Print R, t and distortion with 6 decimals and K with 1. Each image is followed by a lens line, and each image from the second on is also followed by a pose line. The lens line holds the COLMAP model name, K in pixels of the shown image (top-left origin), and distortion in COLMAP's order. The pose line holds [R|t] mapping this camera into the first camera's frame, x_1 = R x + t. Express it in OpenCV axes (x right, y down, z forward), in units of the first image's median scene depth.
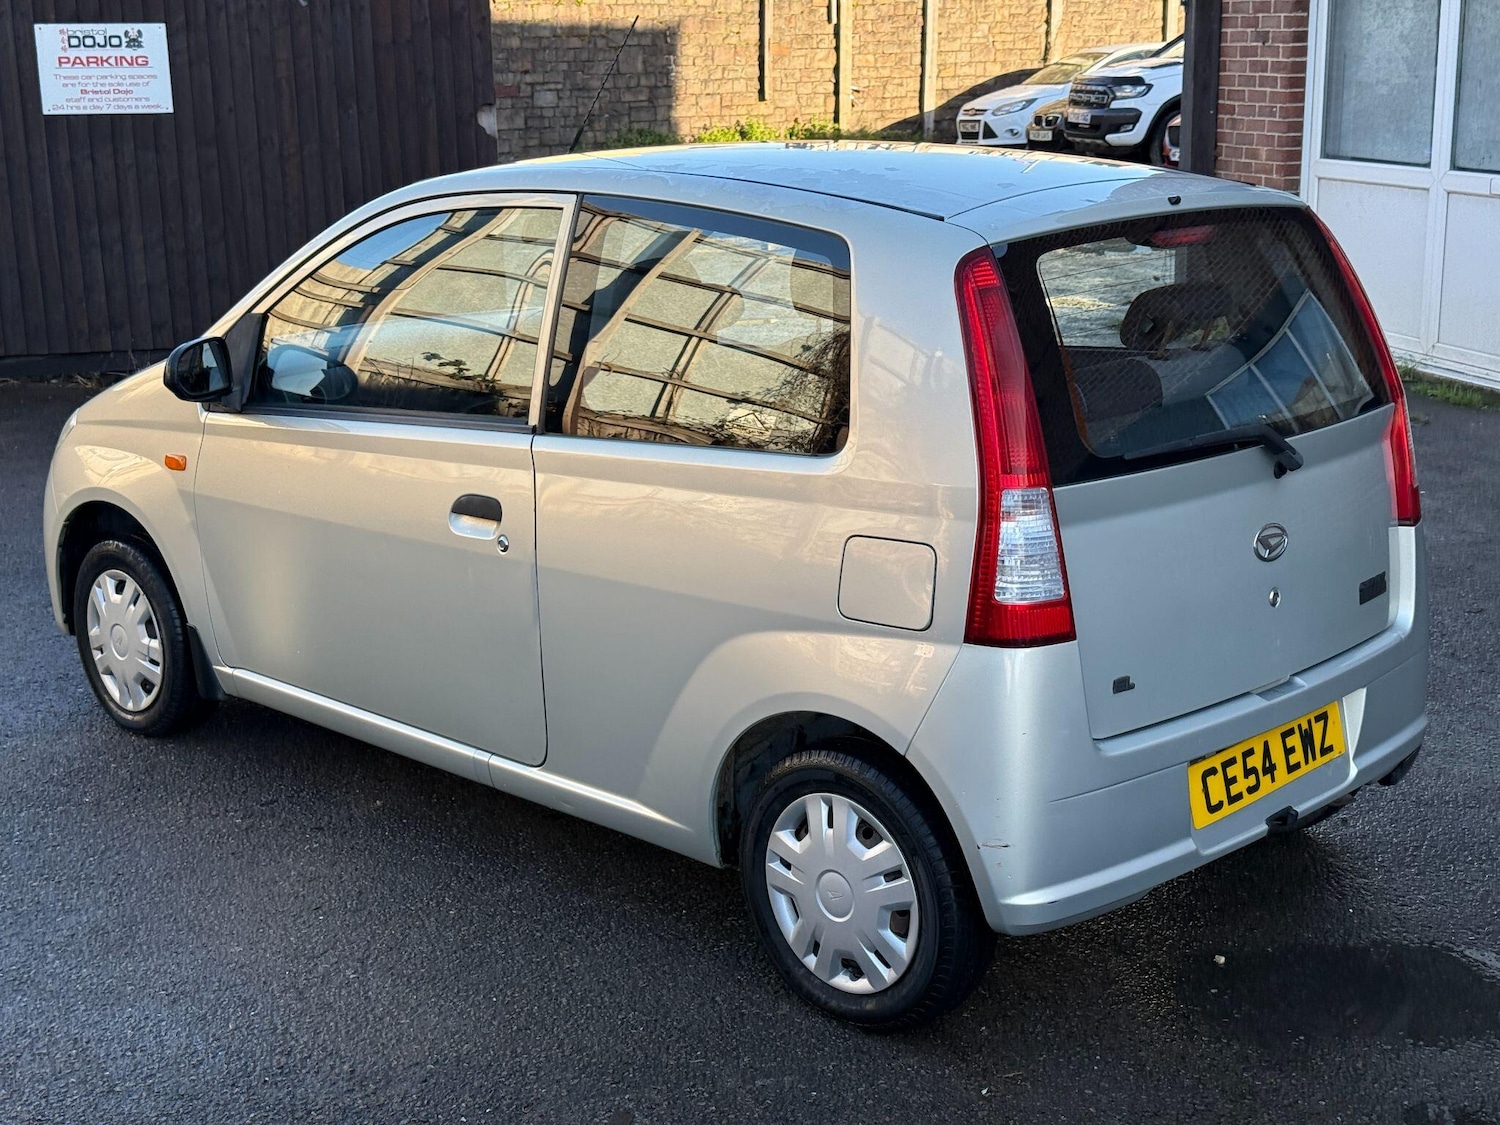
lens RADIAL K [[2075.4, 0, 750.0], [0, 2075.4, 562.5], [0, 0, 1]] dist [0.150795, -0.035186]
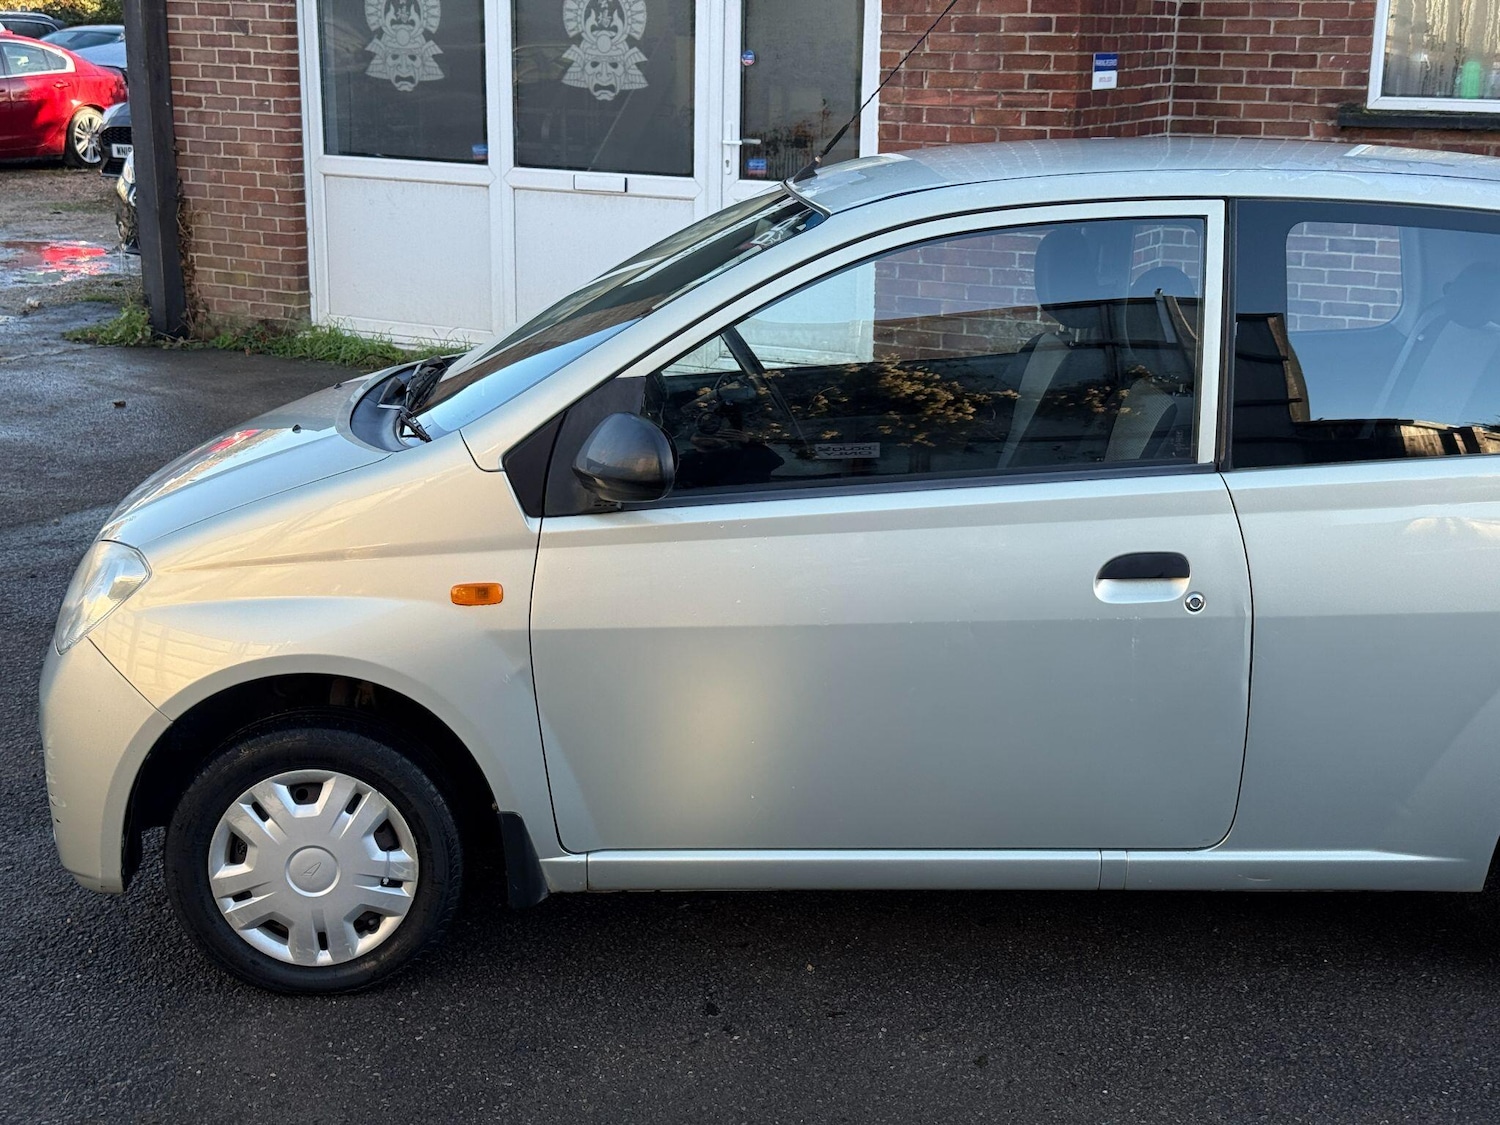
lens RADIAL K [[2095.1, 0, 765.7], [0, 2095.1, 554.3], [0, 0, 1]] dist [0.193753, -0.478841]
pose [[0.691950, -0.149949, 0.706201, -0.703519], [0.151053, 0.986612, 0.061484, -0.089492], [-0.705966, 0.064130, 0.705336, 0.407624]]
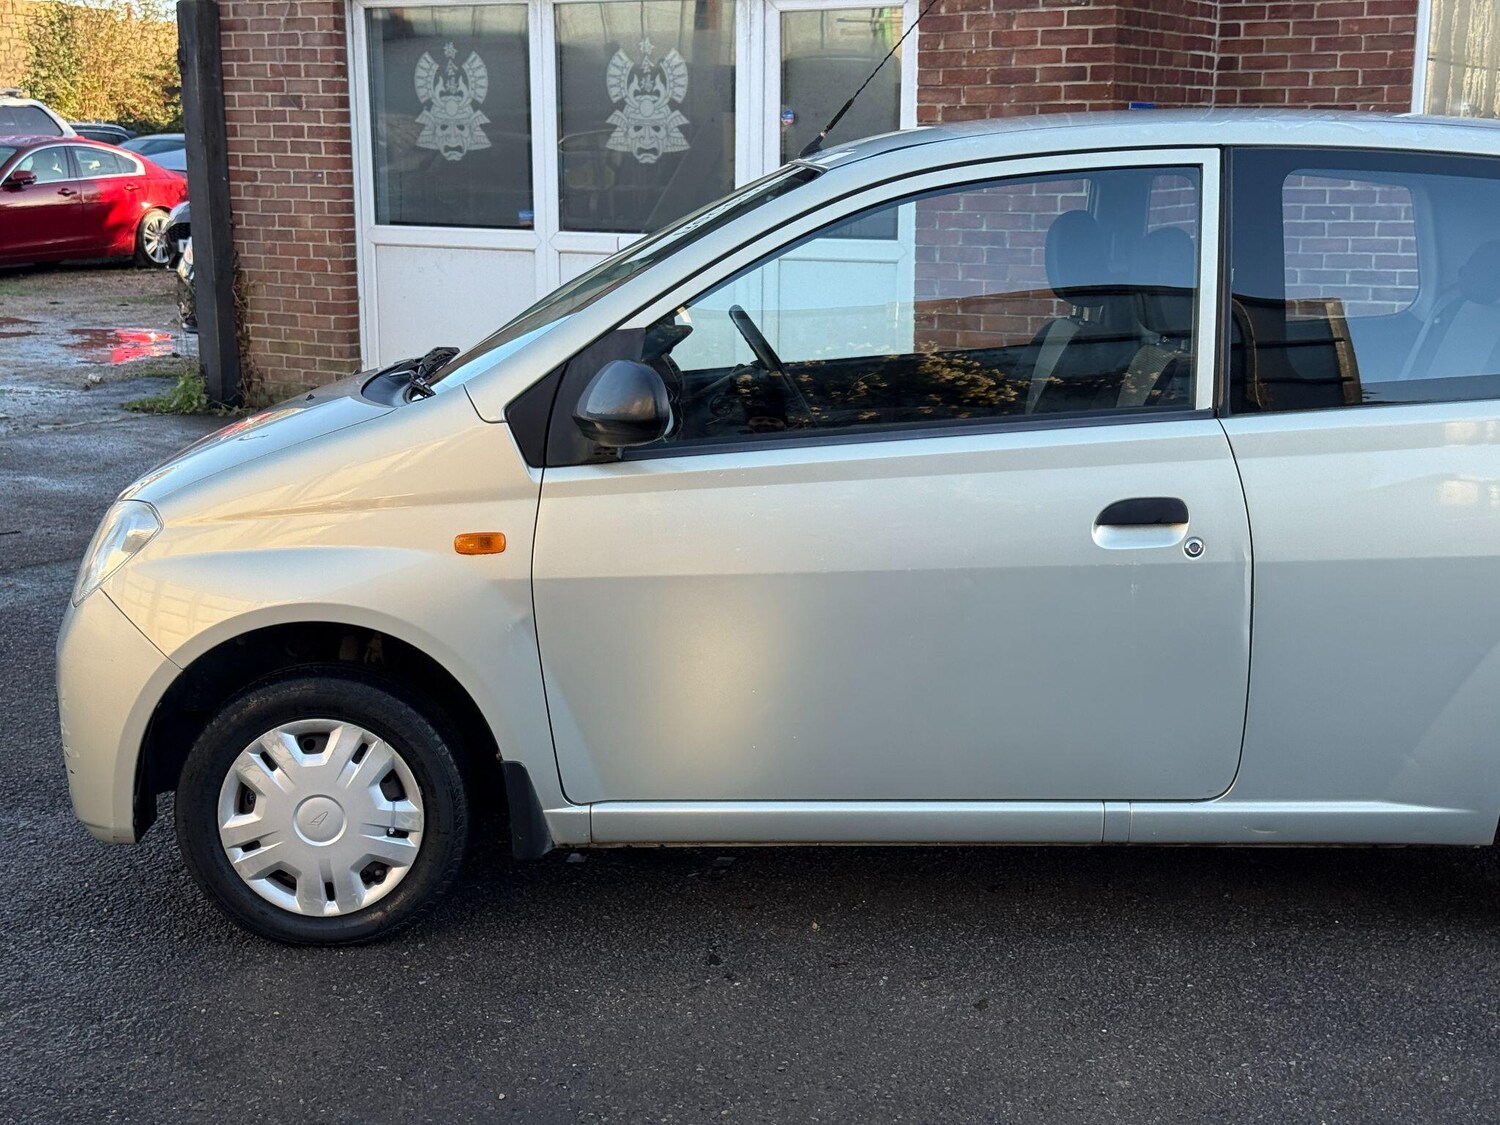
lens RADIAL K [[2095.5, 0, 749.3], [0, 2095.5, 579.5], [0, 0, 1]] dist [0.194904, -0.442141]
pose [[0.718523, -0.123980, 0.684364, -0.699496], [0.156995, 0.987499, 0.014065, -0.030346], [-0.677553, 0.097336, 0.729005, 0.391828]]
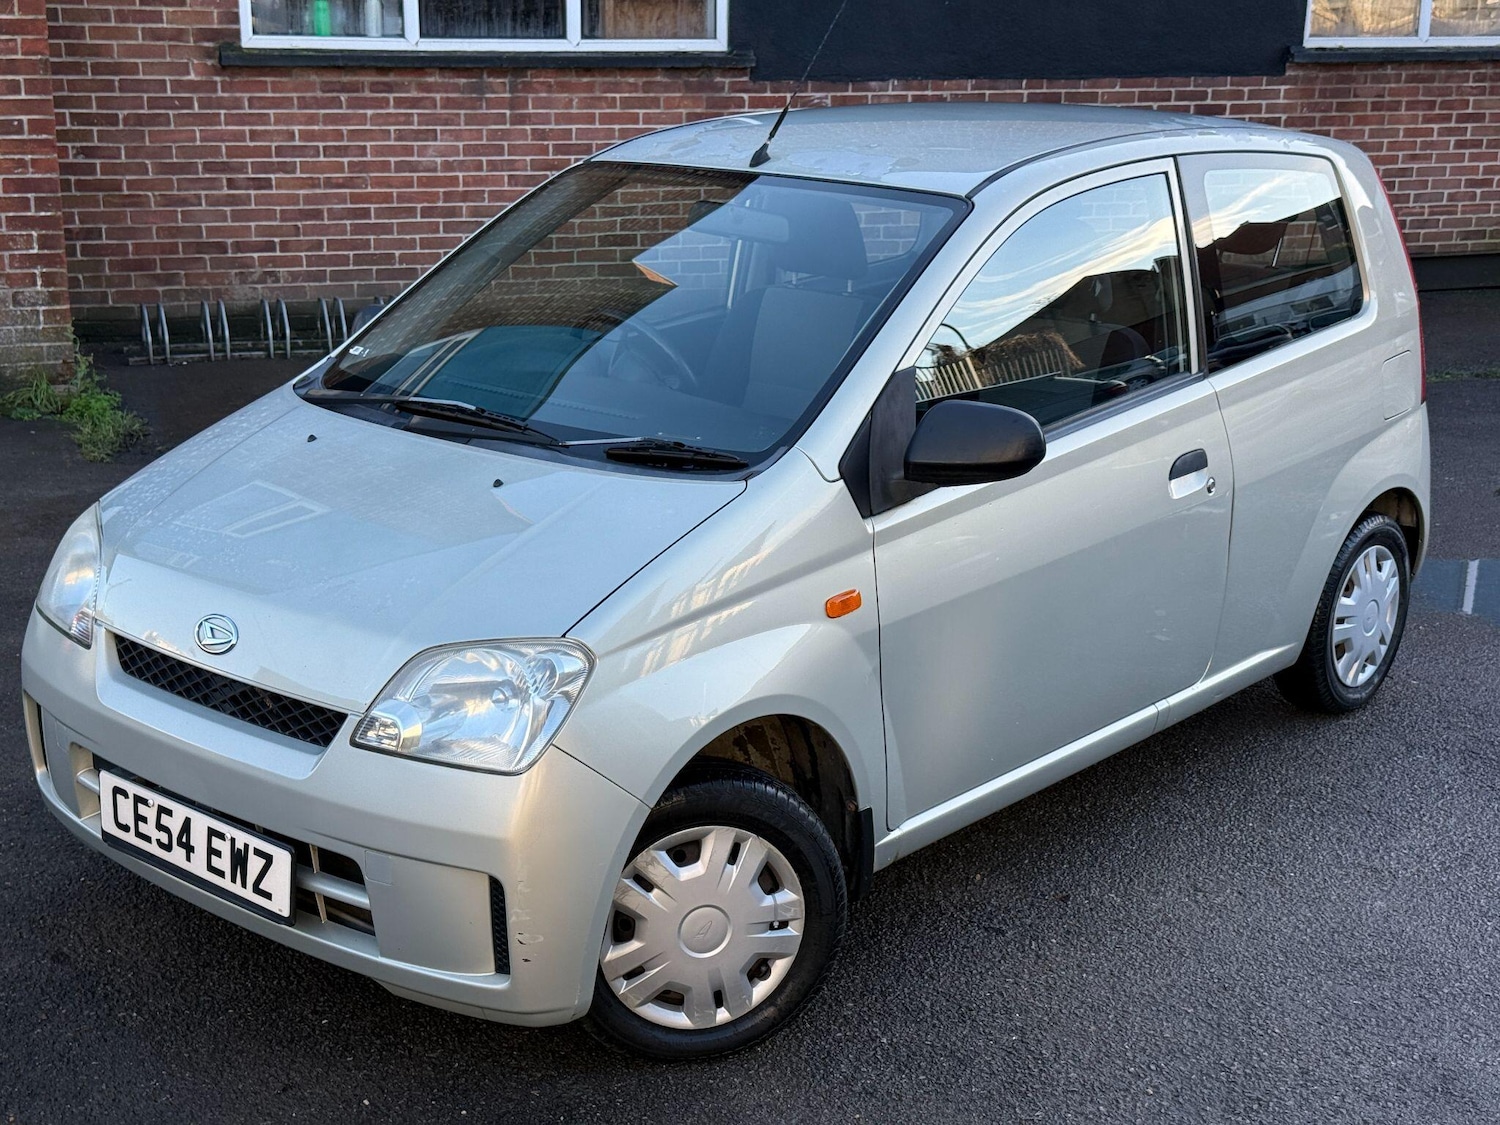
lens RADIAL K [[2093.2, 0, 750.0], [0, 2093.2, 562.5], [0, 0, 1]] dist [0.280258, -0.683292]
pose [[-0.048367, -0.258884, 0.964697, -0.957995], [0.230132, 0.936954, 0.262977, -0.254110], [-0.971957, 0.234727, 0.014260, 0.988366]]
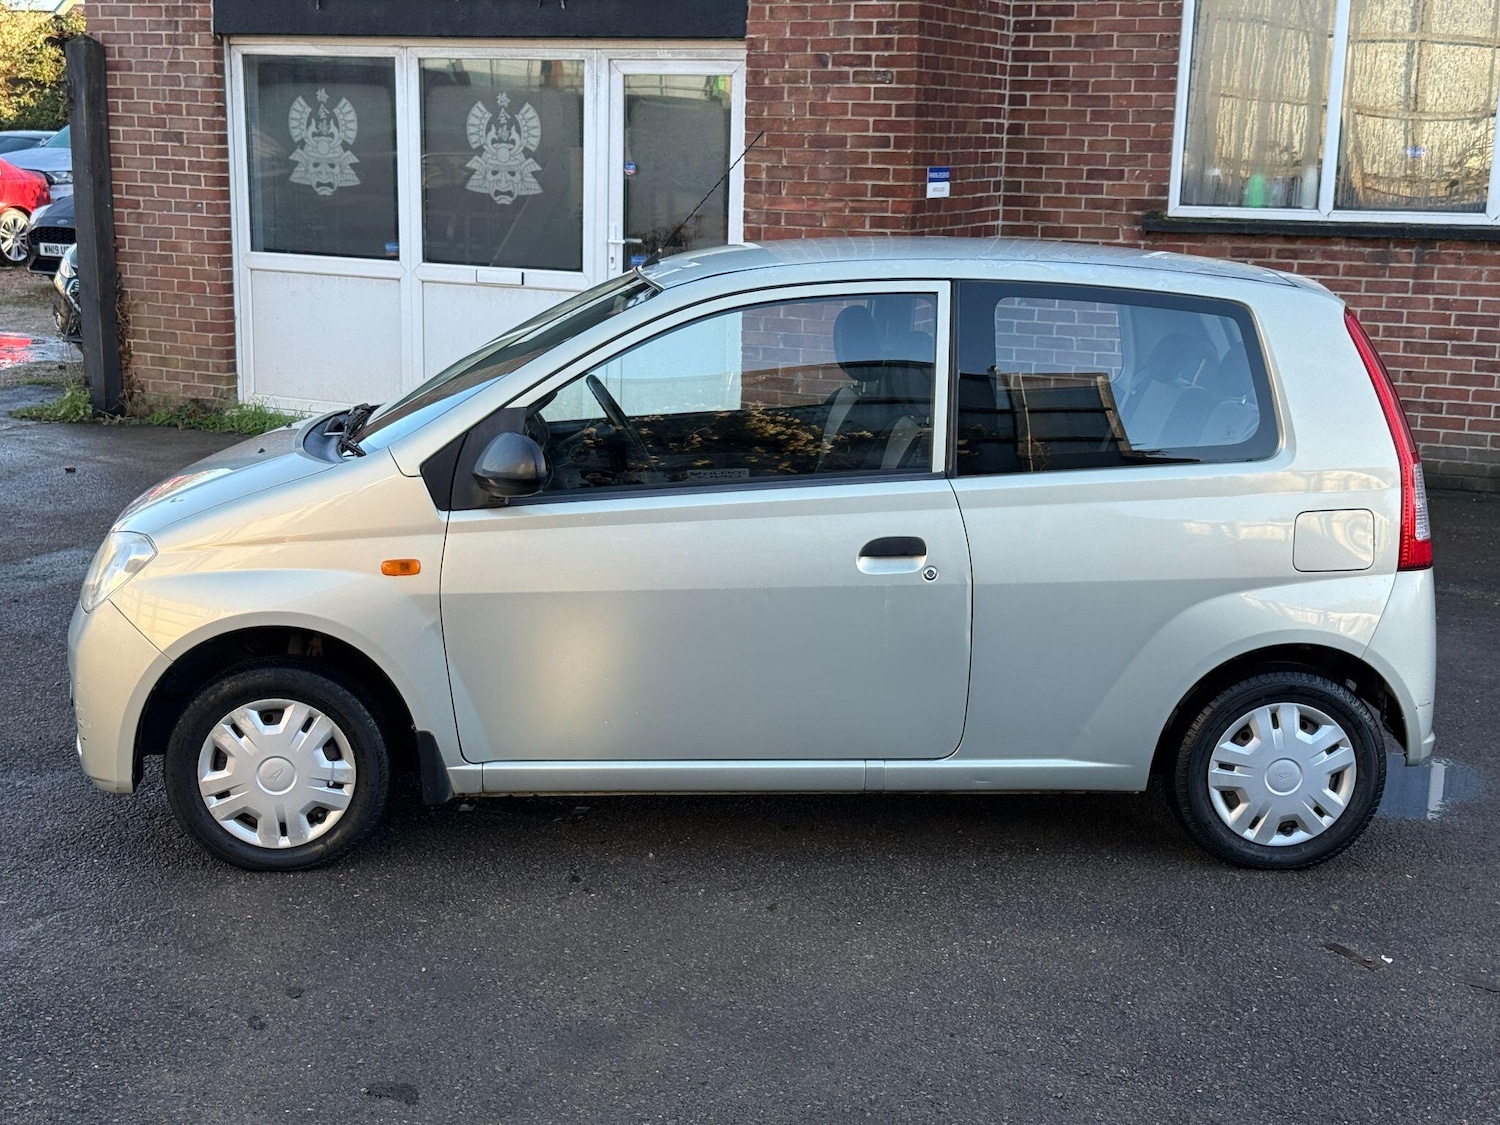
lens RADIAL K [[2096.0, 0, 727.4], [0, 2096.0, 587.6], [0, 0, 1]] dist [0.184576, -0.443033]
pose [[0.672170, -0.127314, 0.729368, -0.873274], [0.150547, 0.988028, 0.033724, -0.047721], [-0.724929, 0.087136, 0.683290, 0.214461]]
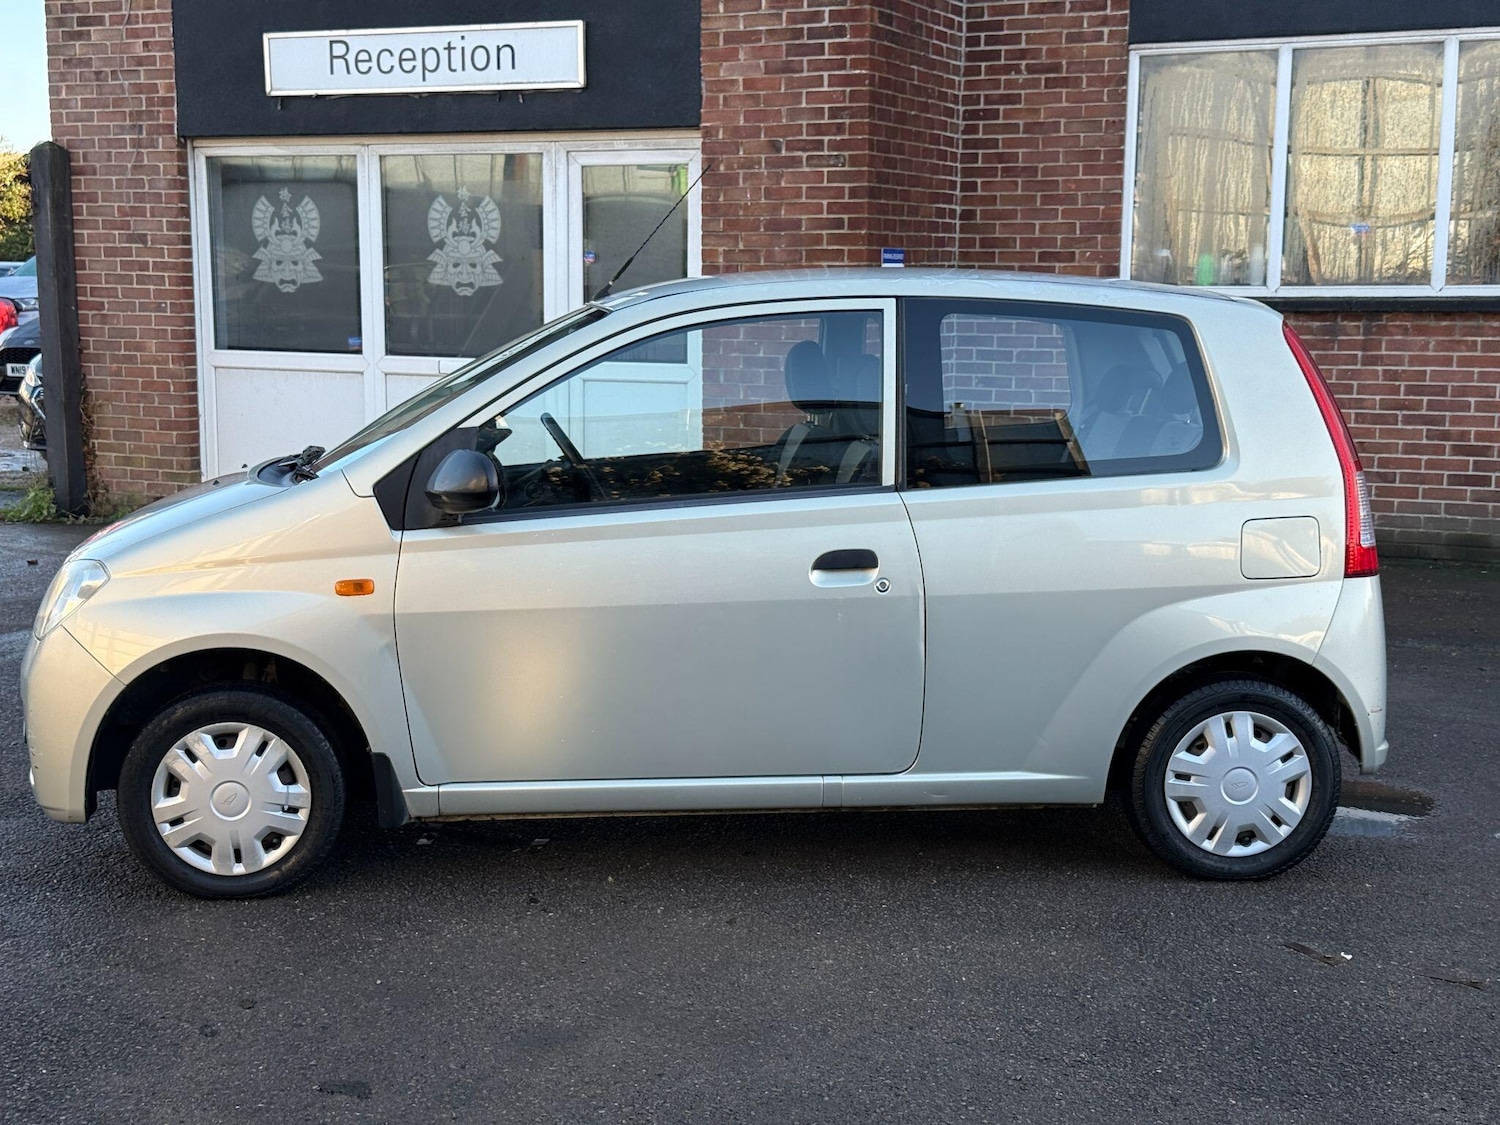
lens RADIAL K [[2096.0, 0, 727.4], [0, 2096.0, 587.6], [0, 0, 1]] dist [0.184576, -0.443033]
pose [[0.660775, -0.093061, 0.744793, -0.876254], [0.168294, 0.985389, -0.026186, 0.007114], [-0.731473, 0.142647, 0.666782, 0.211341]]
